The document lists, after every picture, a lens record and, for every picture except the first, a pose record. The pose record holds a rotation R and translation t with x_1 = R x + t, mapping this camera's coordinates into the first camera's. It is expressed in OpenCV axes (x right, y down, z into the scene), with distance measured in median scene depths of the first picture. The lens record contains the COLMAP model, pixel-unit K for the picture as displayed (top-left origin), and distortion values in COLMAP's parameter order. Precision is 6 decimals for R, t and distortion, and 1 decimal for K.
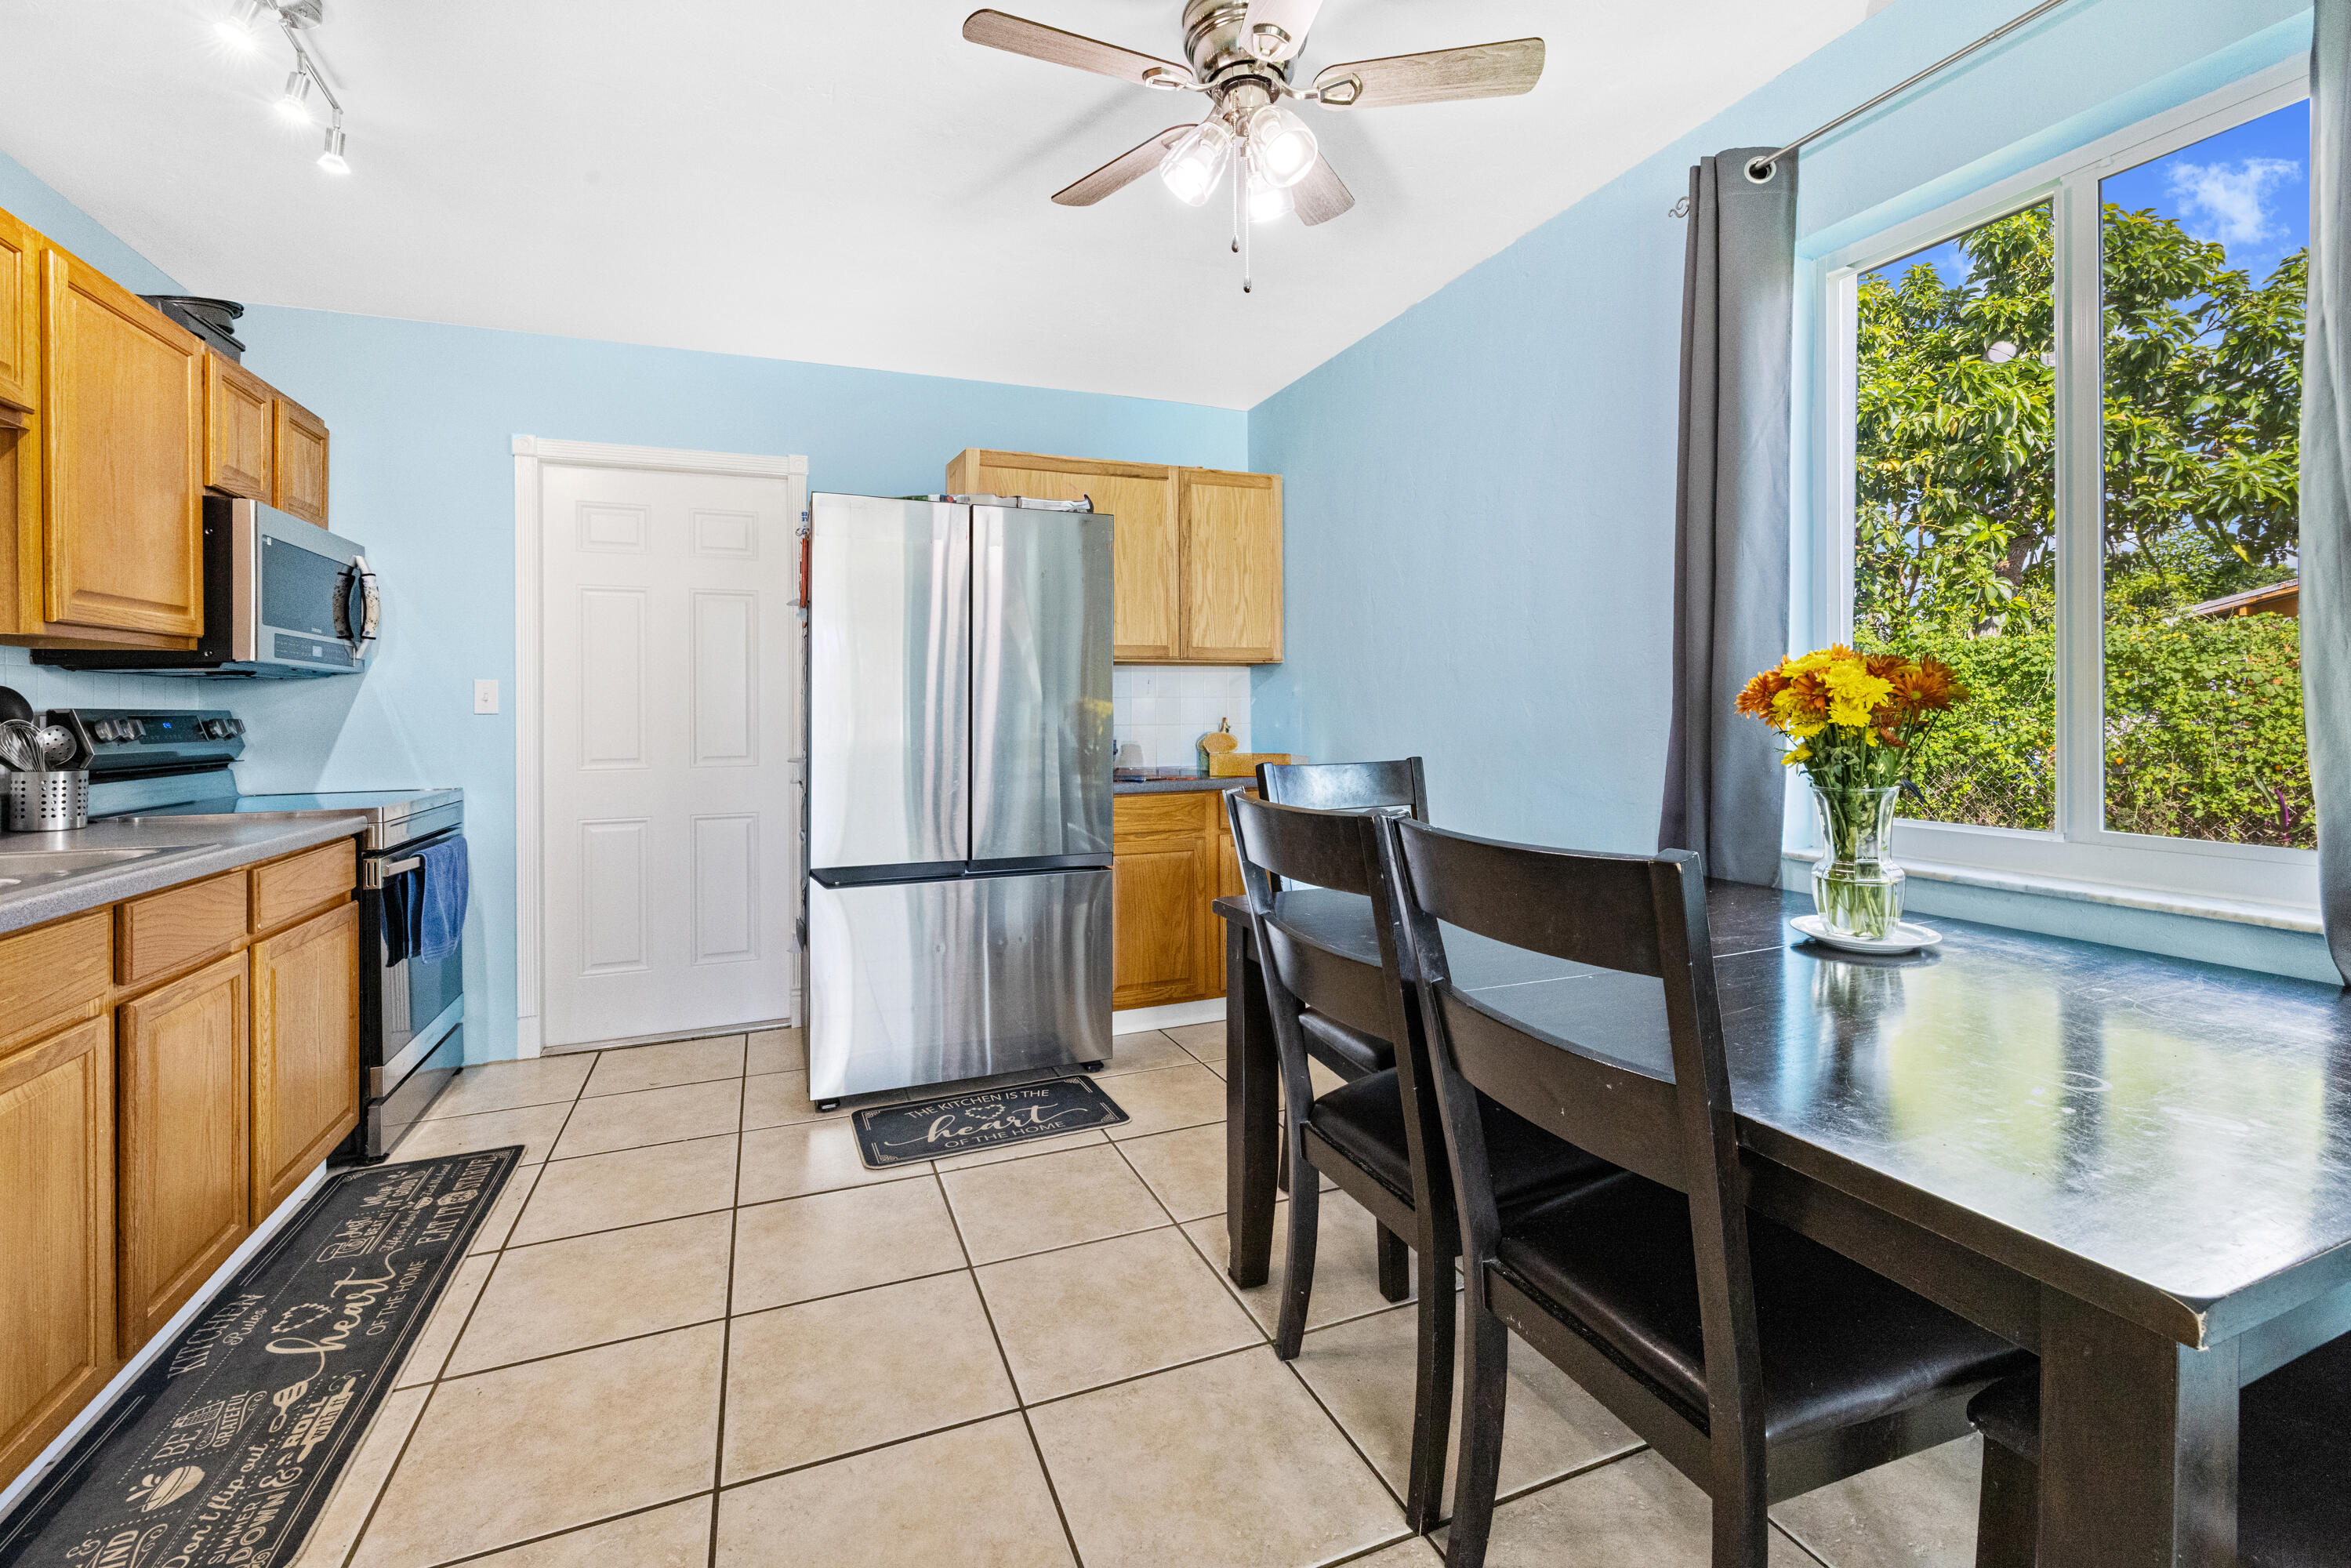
lens RADIAL K [[1007.2, 0, 1173.0], [0, 1007.2, 718.4], [0, 0, 1]] dist [-0.007663, 0.001659]
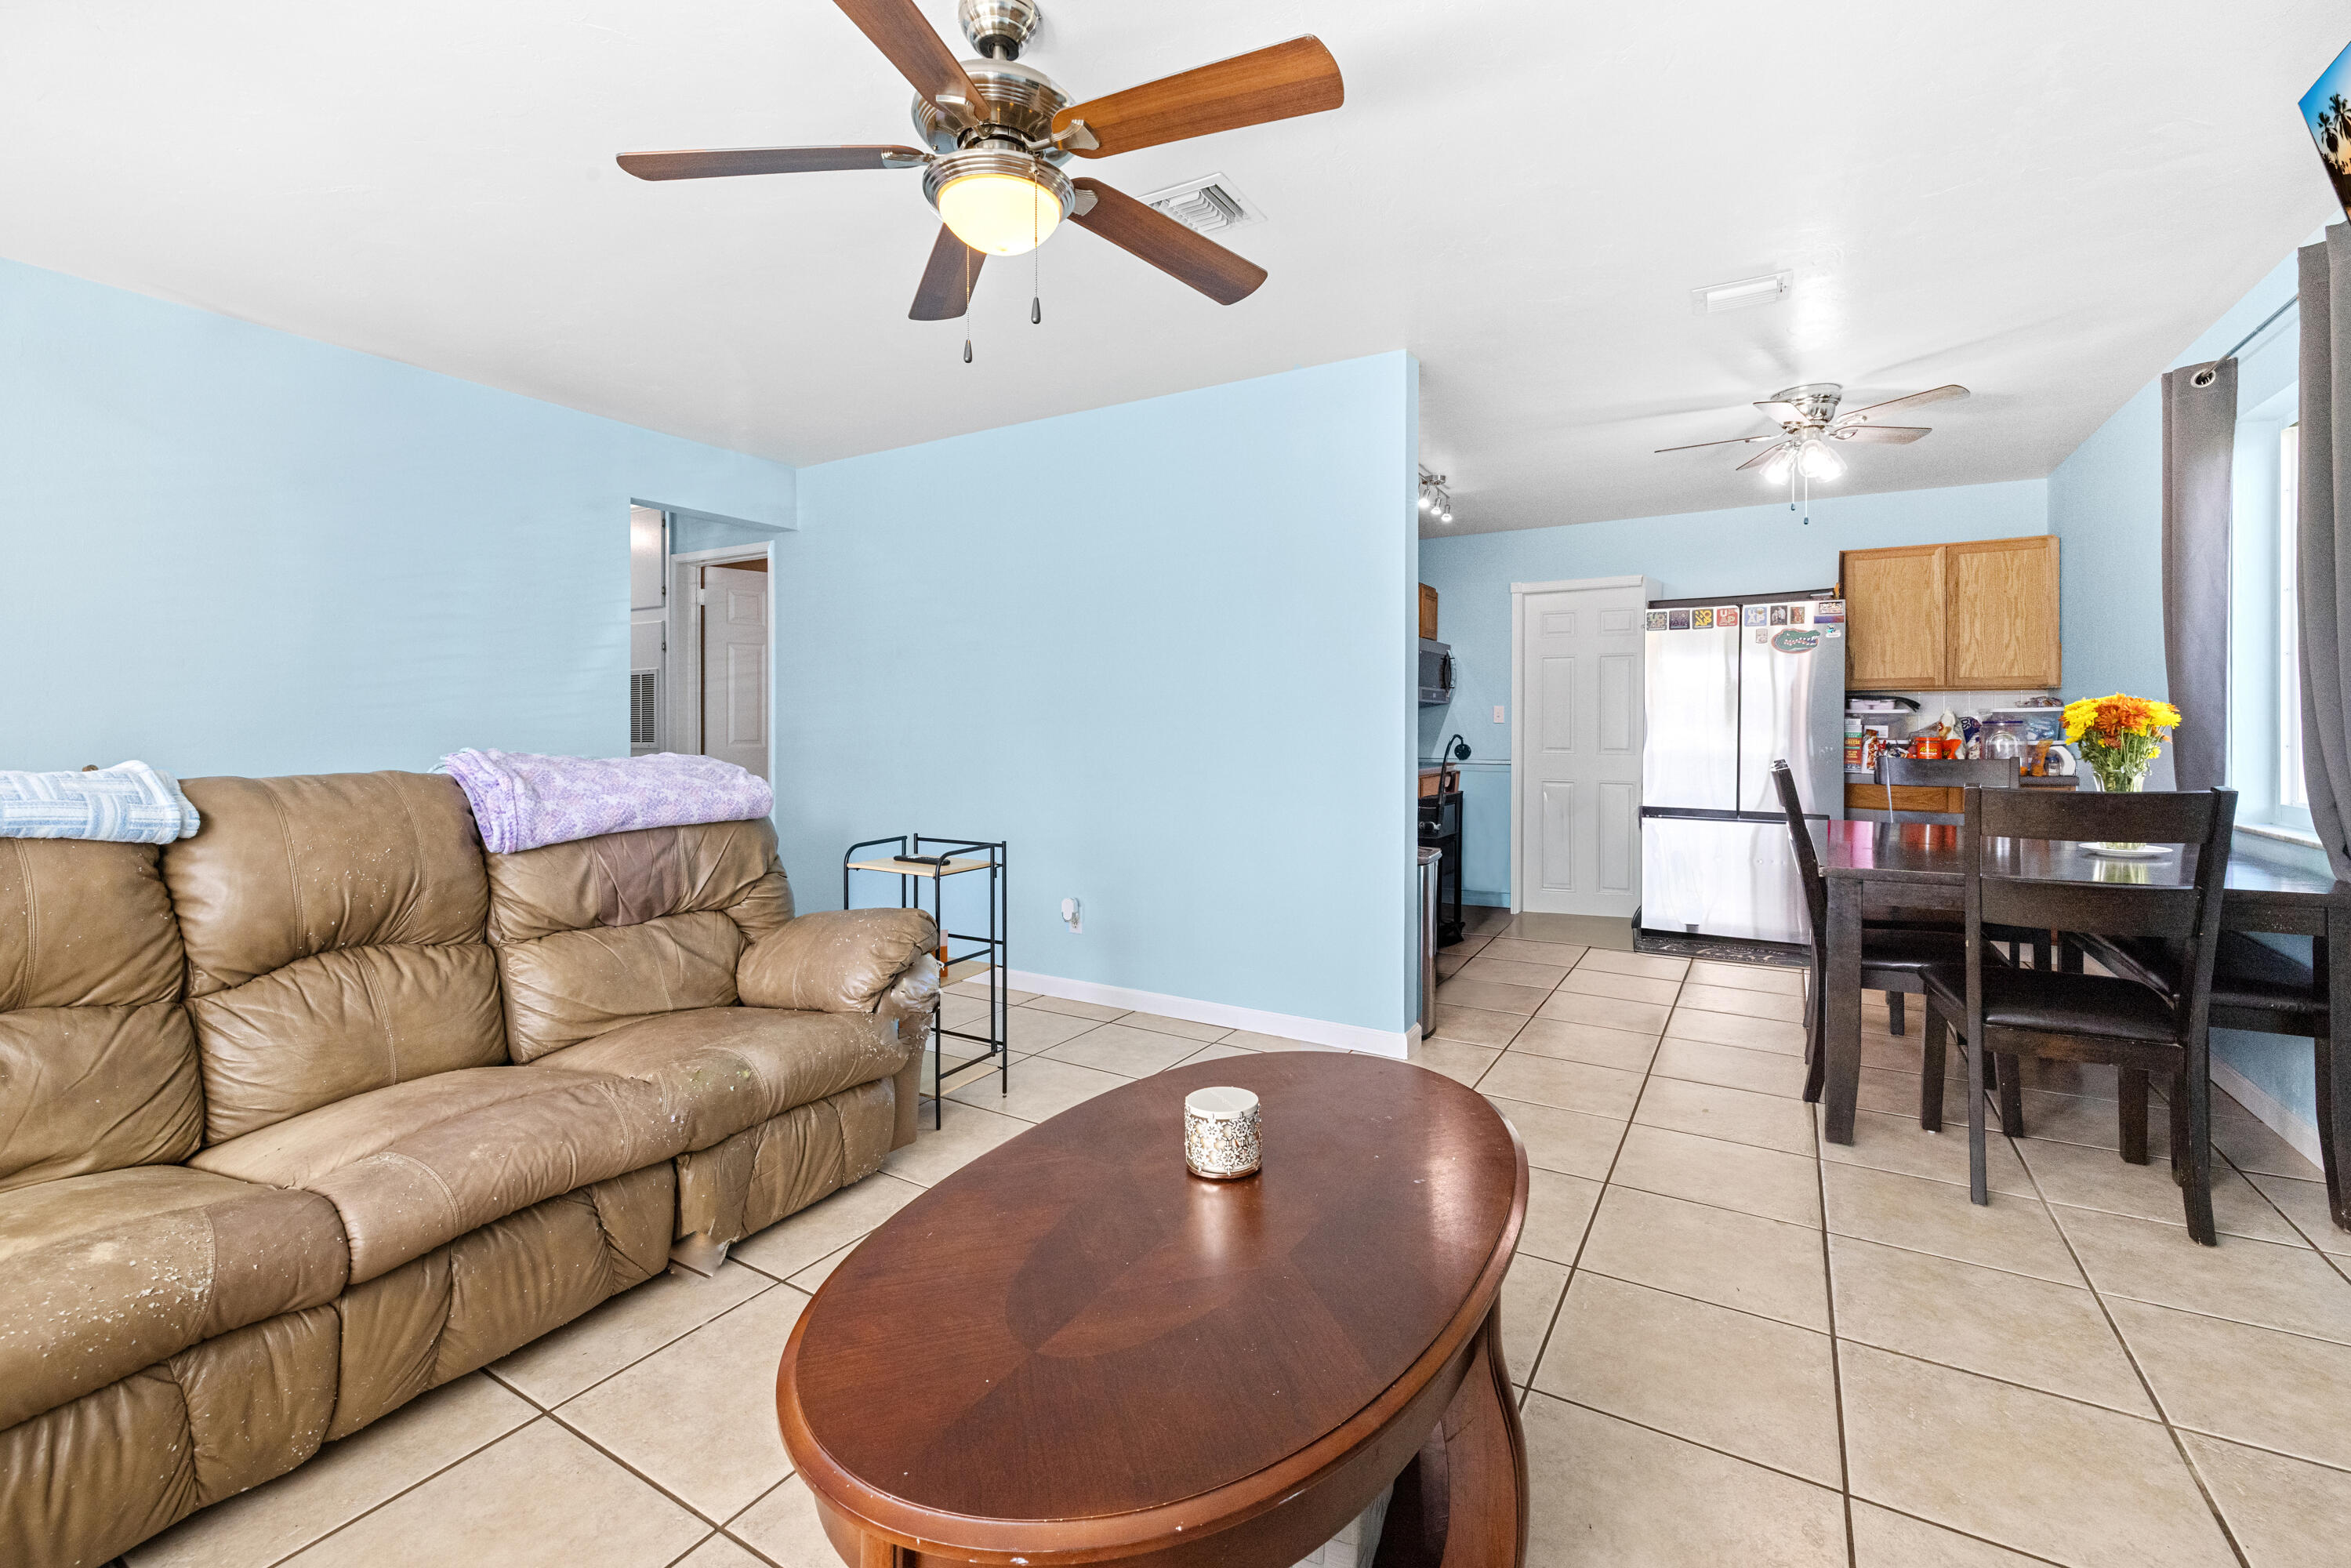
lens RADIAL K [[1007.2, 0, 1177.9], [0, 1007.2, 721.1], [0, 0, 1]] dist [-0.007663, 0.001659]
pose [[0.600527, 0.010335, -0.799537, 0.657708], [-0.014020, 0.999899, 0.002395, -0.004329], [0.799481, 0.009771, 0.600611, -0.876110]]
